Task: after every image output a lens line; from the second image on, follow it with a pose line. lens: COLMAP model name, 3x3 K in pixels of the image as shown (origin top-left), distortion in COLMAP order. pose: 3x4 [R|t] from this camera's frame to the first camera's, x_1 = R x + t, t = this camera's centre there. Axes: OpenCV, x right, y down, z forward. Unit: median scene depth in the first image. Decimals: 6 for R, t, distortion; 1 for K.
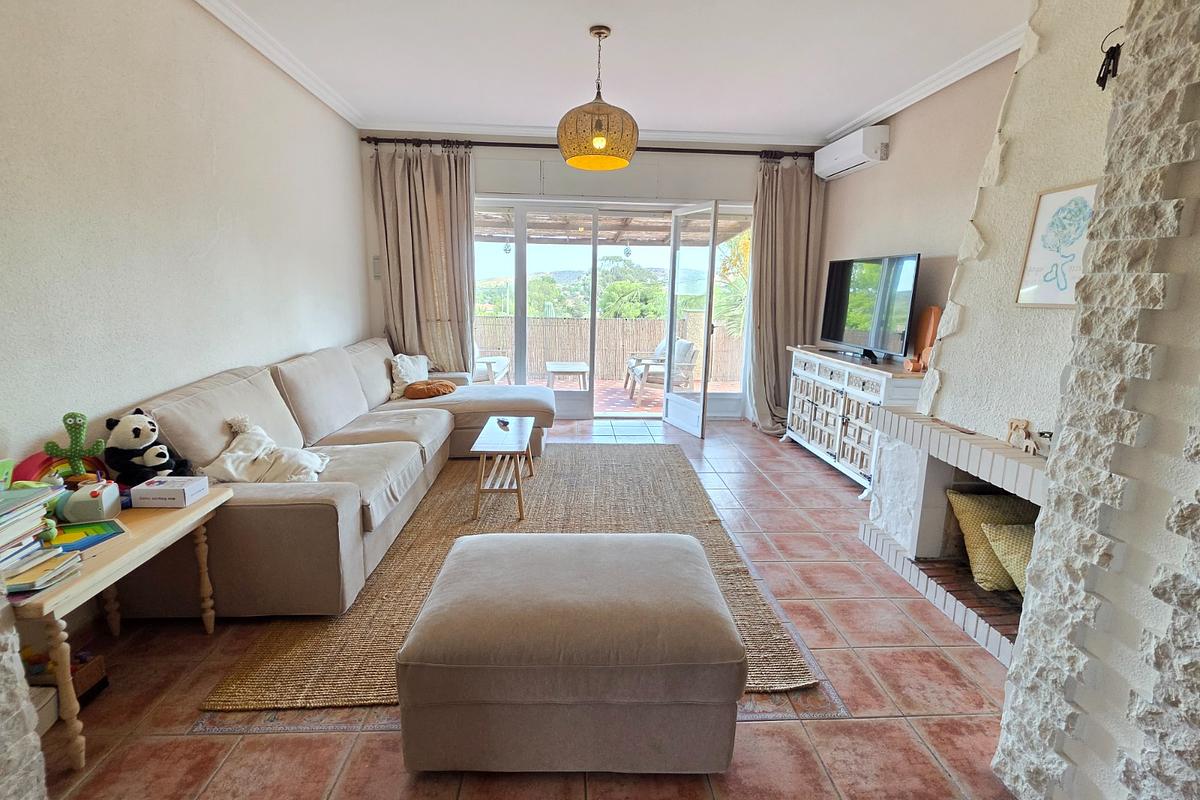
lens RADIAL K [[556.3, 0, 599.4], [0, 556.3, 398.3], [0, 0, 1]] dist [0.001402, 0.000597]
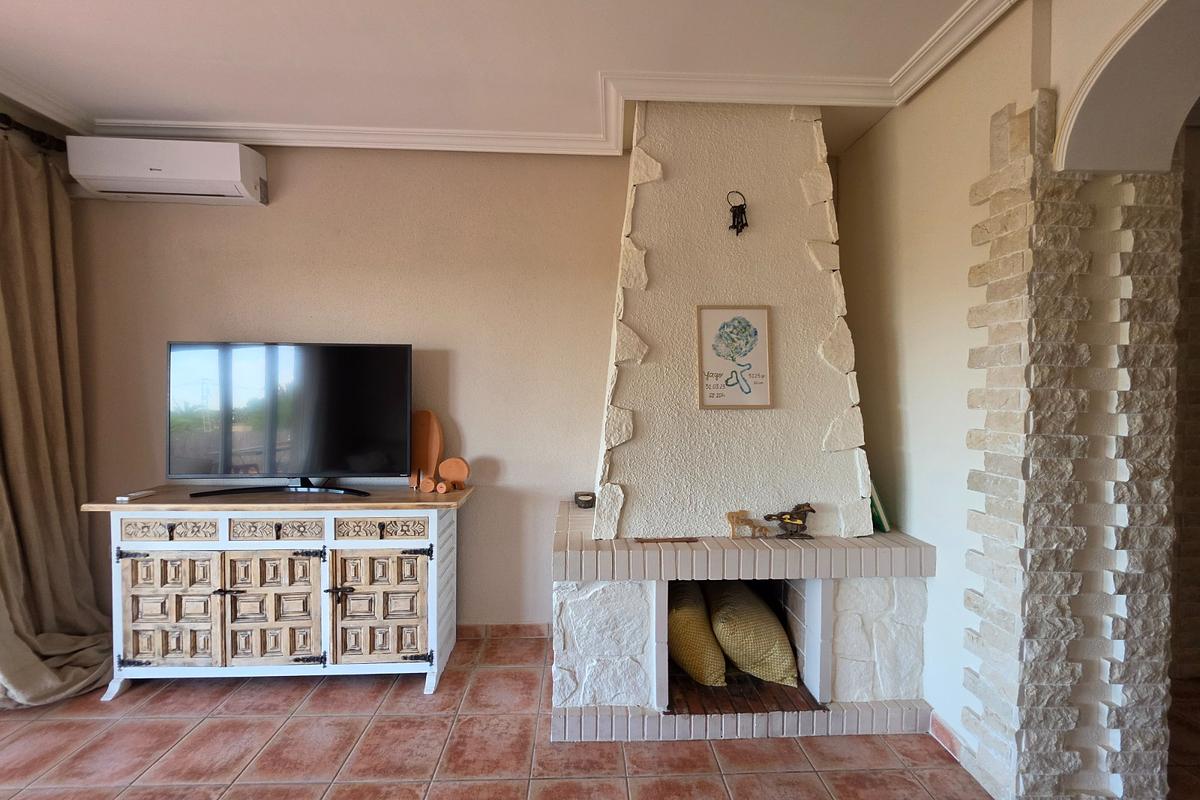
lens RADIAL K [[483.5, 0, 597.8], [0, 483.5, 396.9], [0, 0, 1]] dist [-0.006845, 0.001561]
pose [[0.009178, -0.045465, 0.998924, -0.097281], [0.189931, 0.980860, 0.042898, -0.153684], [-0.981755, 0.189333, 0.017637, 0.684495]]
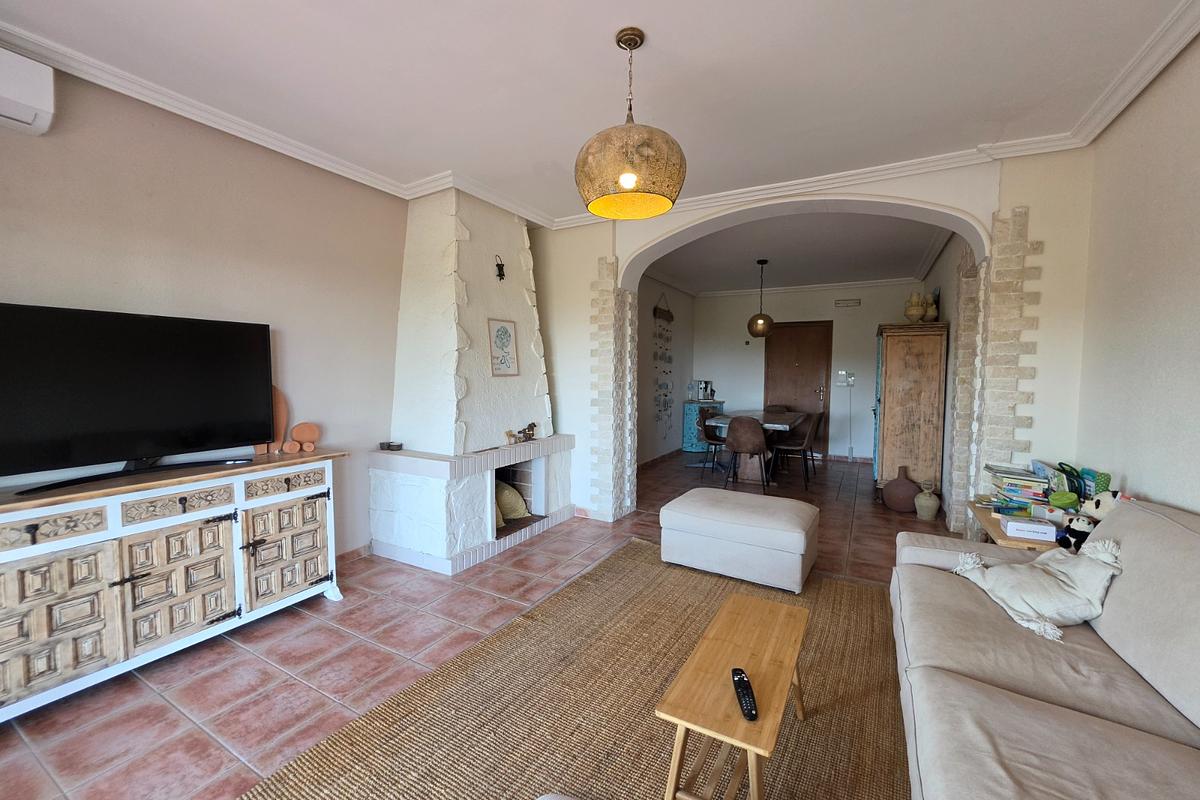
lens RADIAL K [[483.5, 0, 602.0], [0, 483.5, 398.2], [0, 0, 1]] dist [-0.006845, 0.001561]
pose [[-0.848804, -0.059116, 0.525392, -0.255199], [0.078415, 0.968663, 0.235677, -0.263647], [-0.522860, 0.241242, -0.817569, 1.267752]]
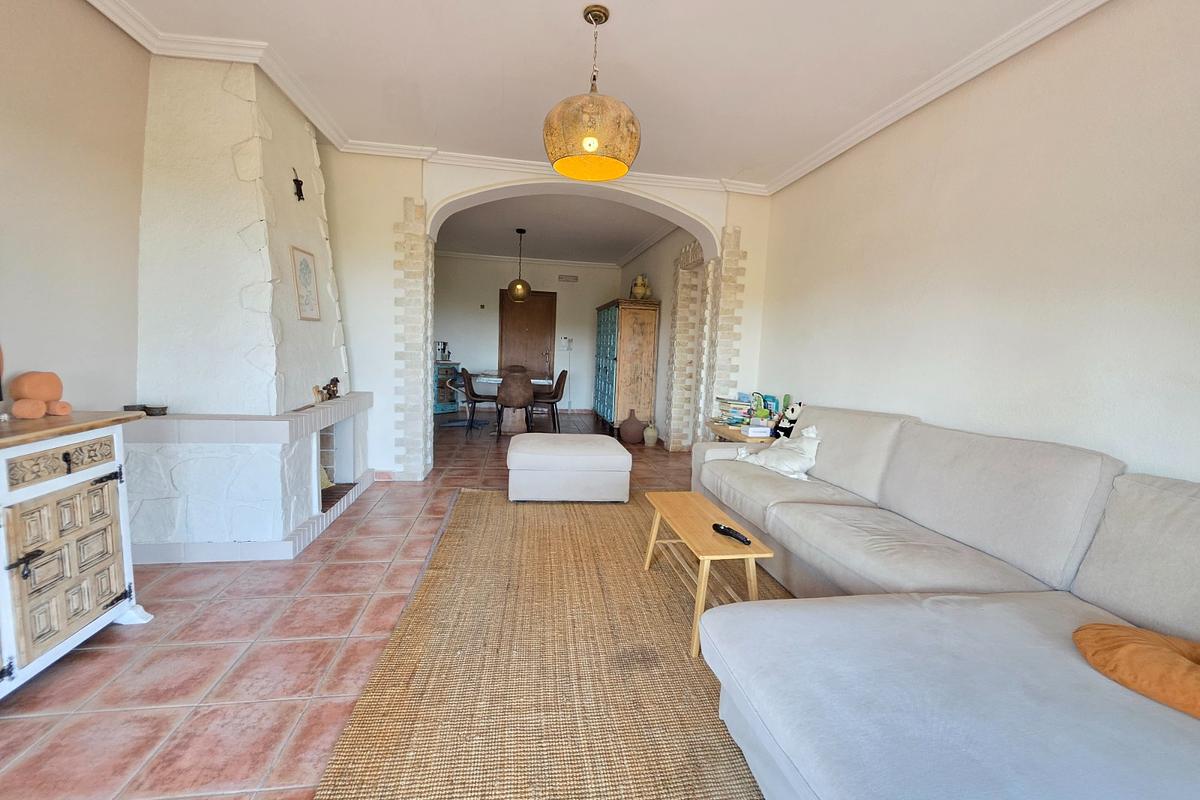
lens RADIAL K [[483.5, 0, 599.6], [0, 483.5, 398.4], [0, 0, 1]] dist [-0.006845, 0.001561]
pose [[-0.991209, -0.051003, -0.122080, 0.044556], [-0.085219, 0.951932, 0.294217, -0.245985], [0.101205, 0.302034, -0.947910, 1.417049]]
